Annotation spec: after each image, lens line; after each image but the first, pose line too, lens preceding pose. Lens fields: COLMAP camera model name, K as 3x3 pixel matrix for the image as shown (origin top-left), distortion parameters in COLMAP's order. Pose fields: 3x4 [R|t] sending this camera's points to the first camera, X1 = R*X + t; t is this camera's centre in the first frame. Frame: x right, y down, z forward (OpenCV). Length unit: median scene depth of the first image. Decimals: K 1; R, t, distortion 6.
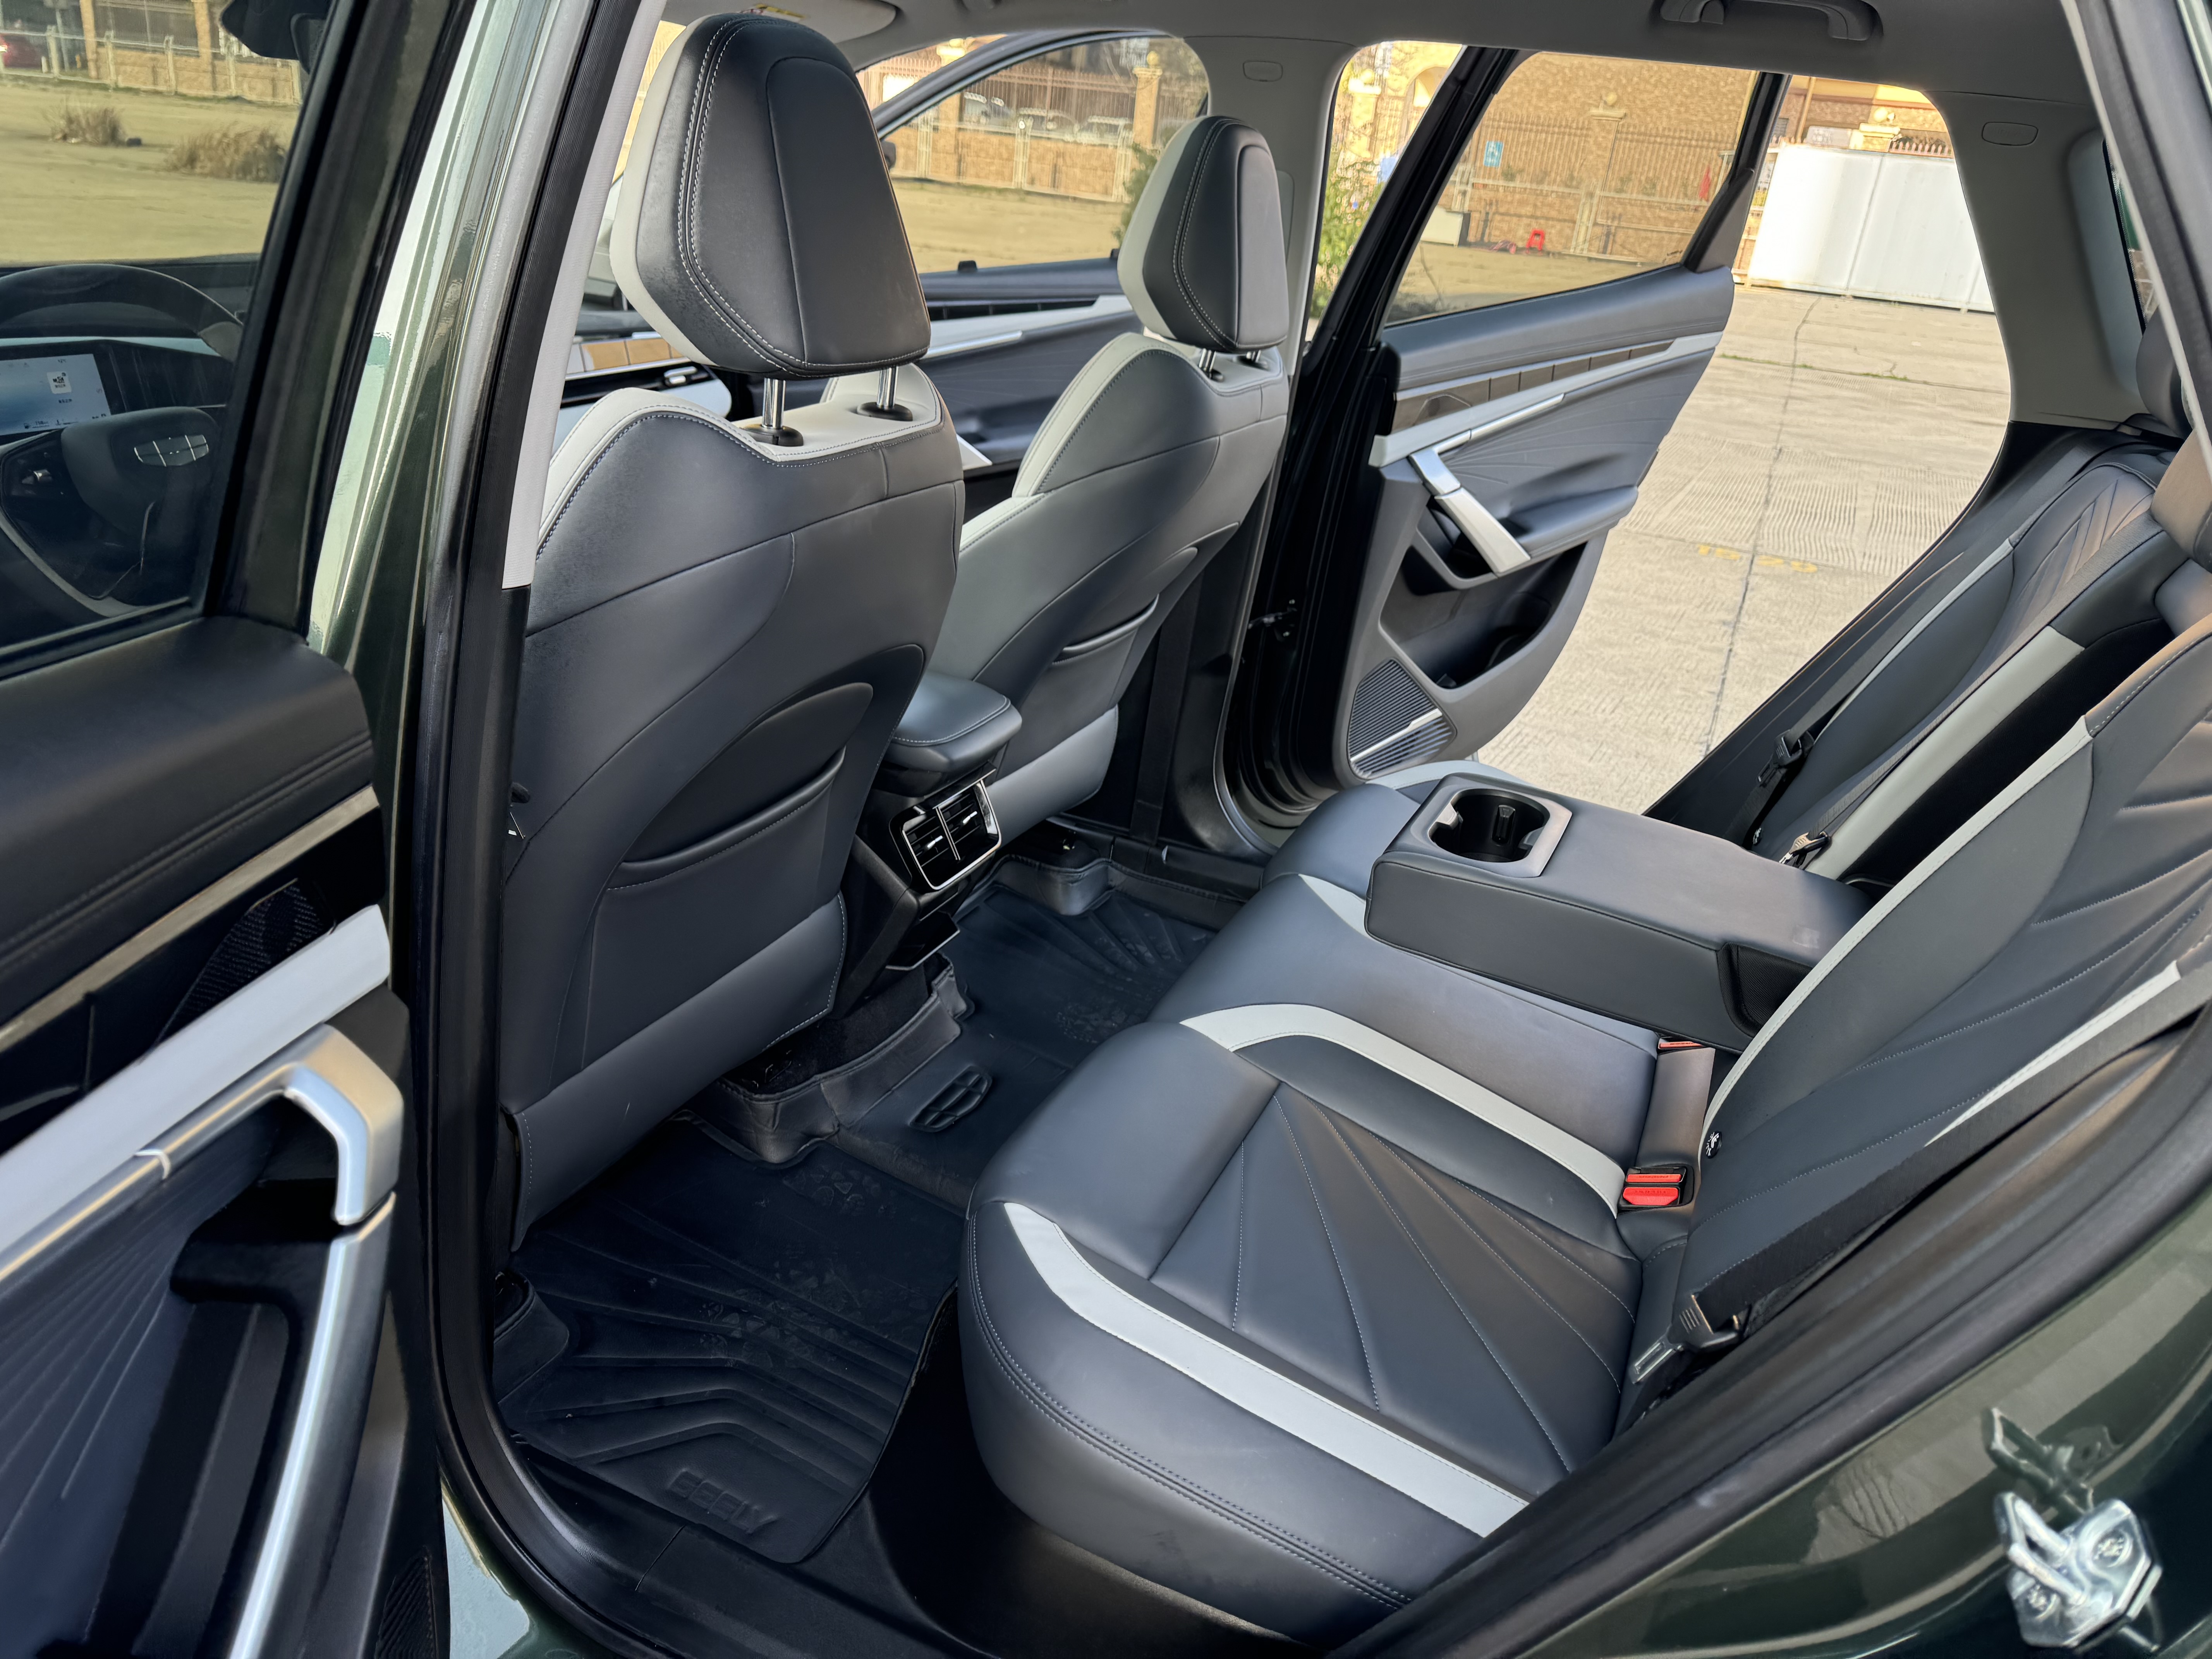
lens RADIAL K [[1534.4, 0, 1105.0], [0, 1534.4, 830.5], [0, 0, 1]] dist [0.126280, -0.365427]
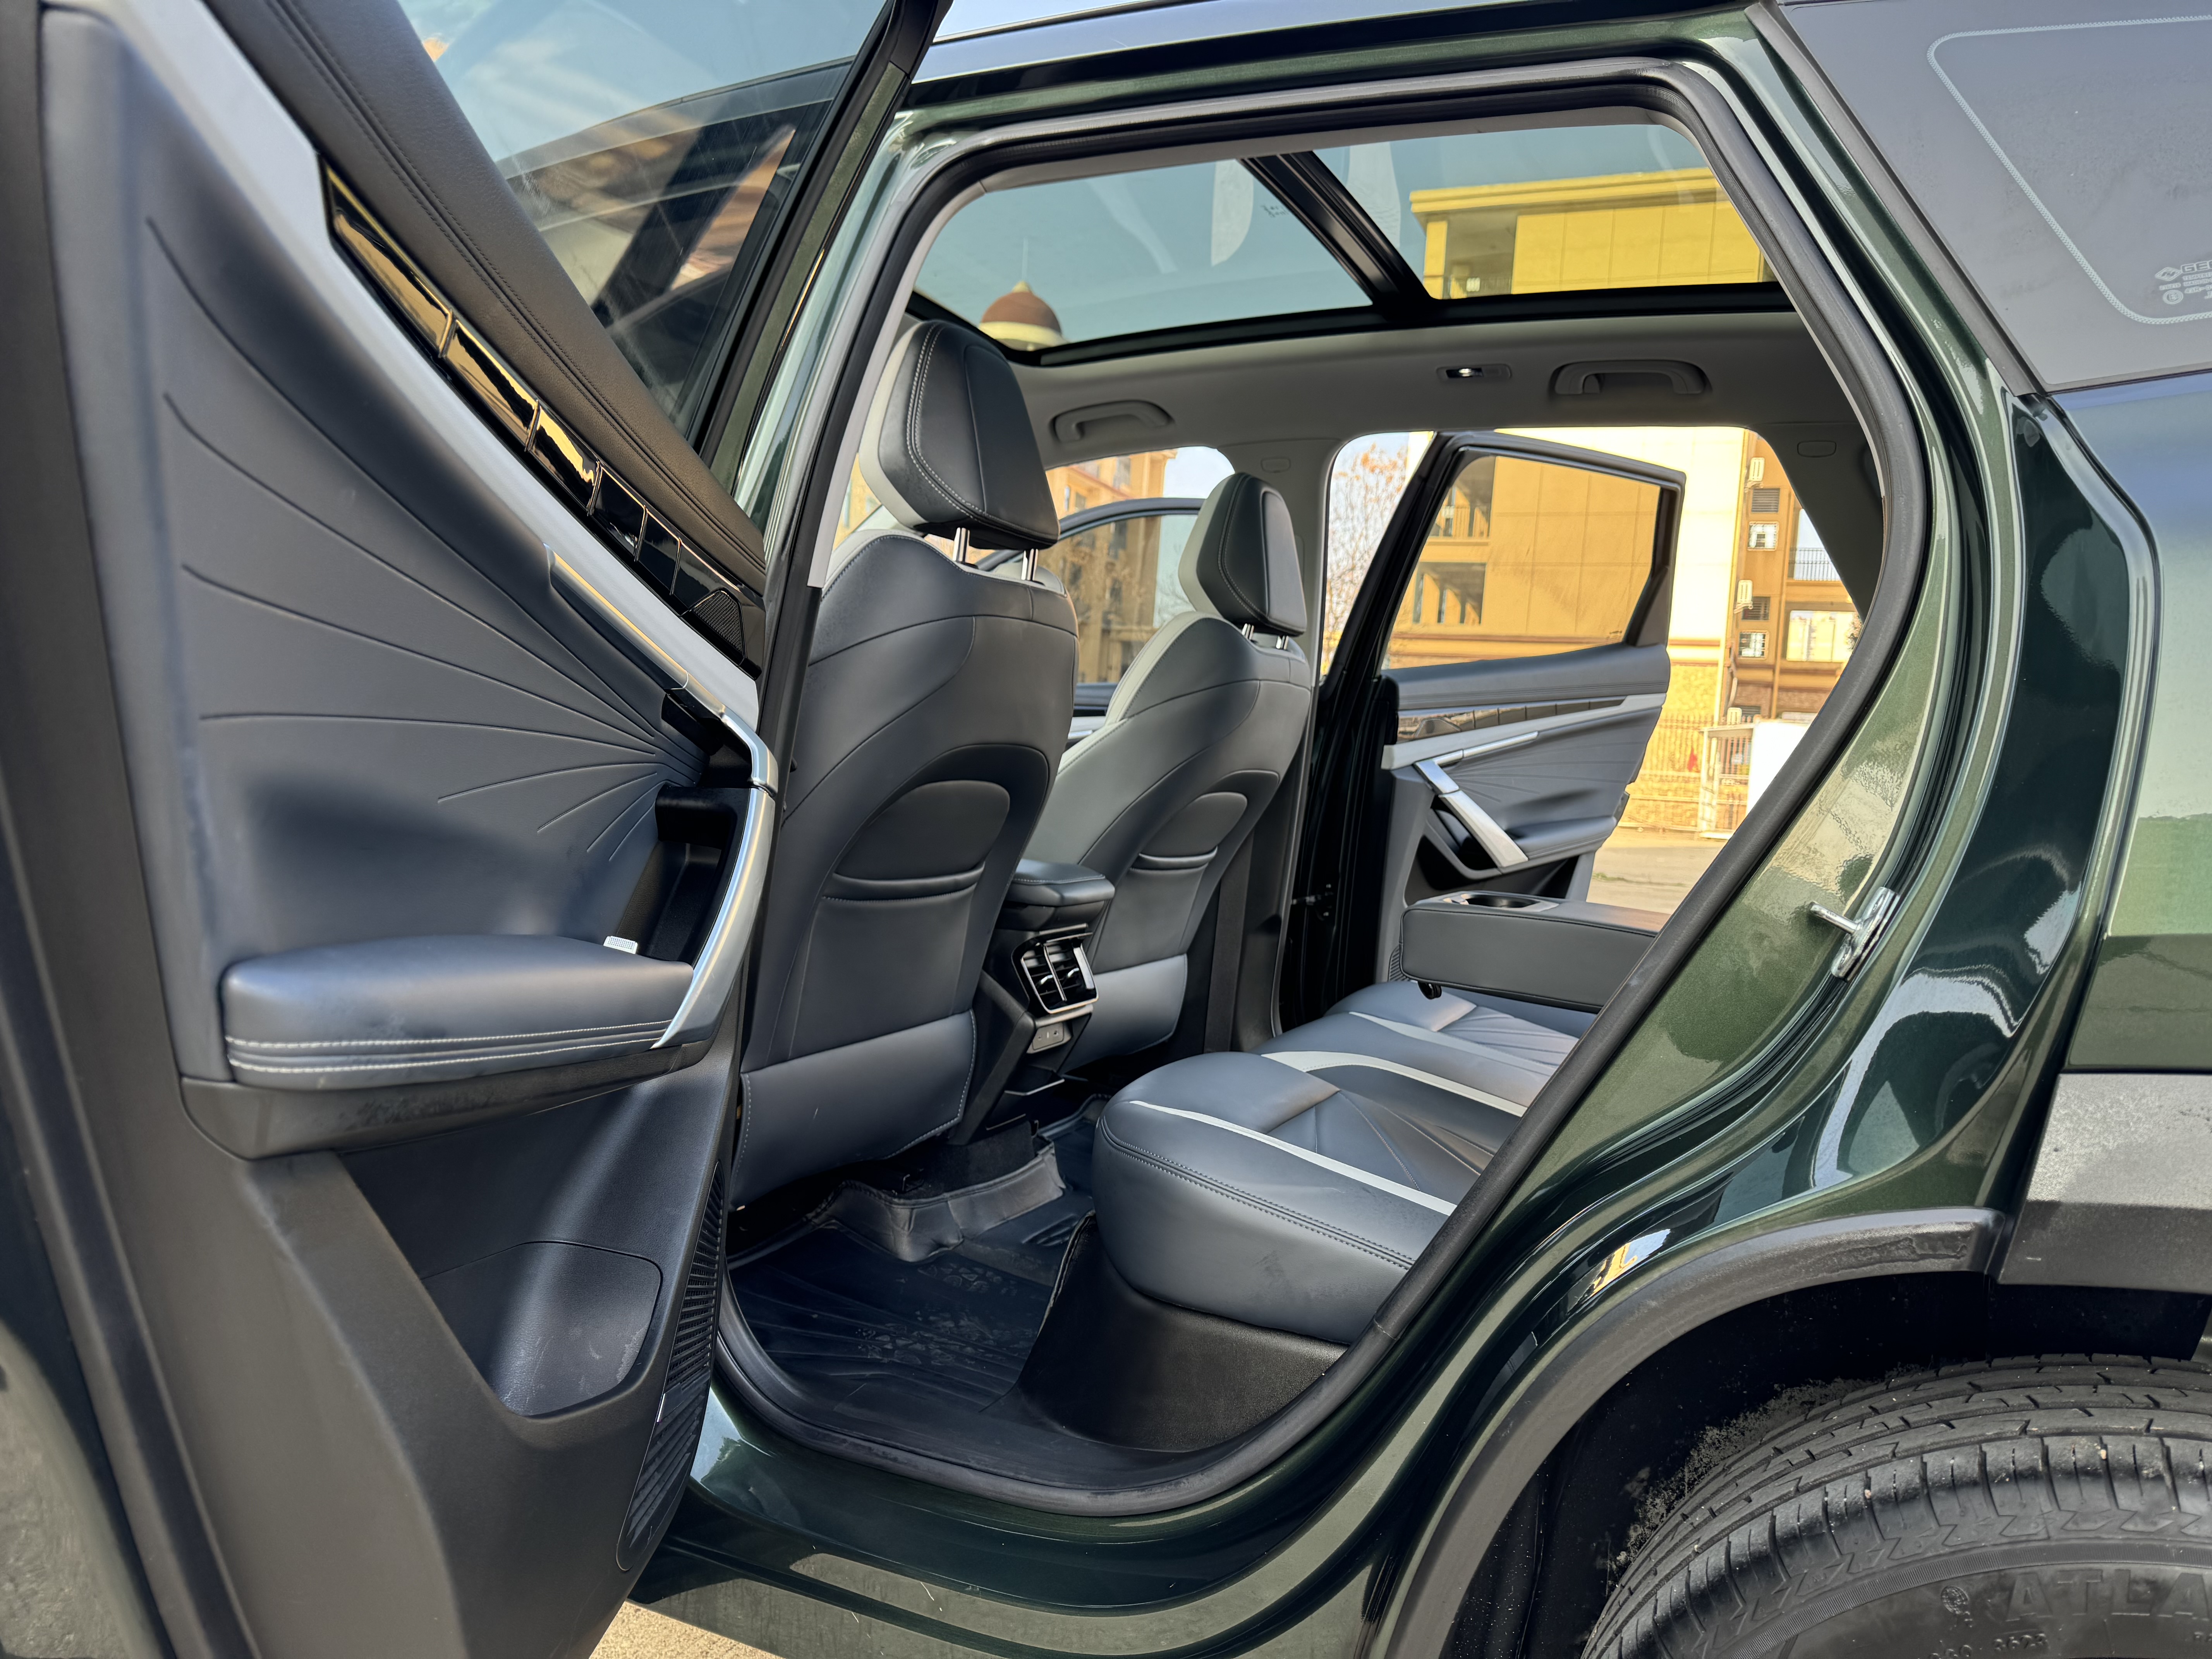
lens RADIAL K [[1563.5, 0, 1097.5], [0, 1563.5, 834.5], [0, 0, 1]] dist [0.006122, -0.003206]
pose [[0.999169, -0.033005, -0.023917, -0.031842], [0.022114, 0.931872, -0.362114, 0.308557], [0.034239, 0.361284, 0.931827, -0.174700]]
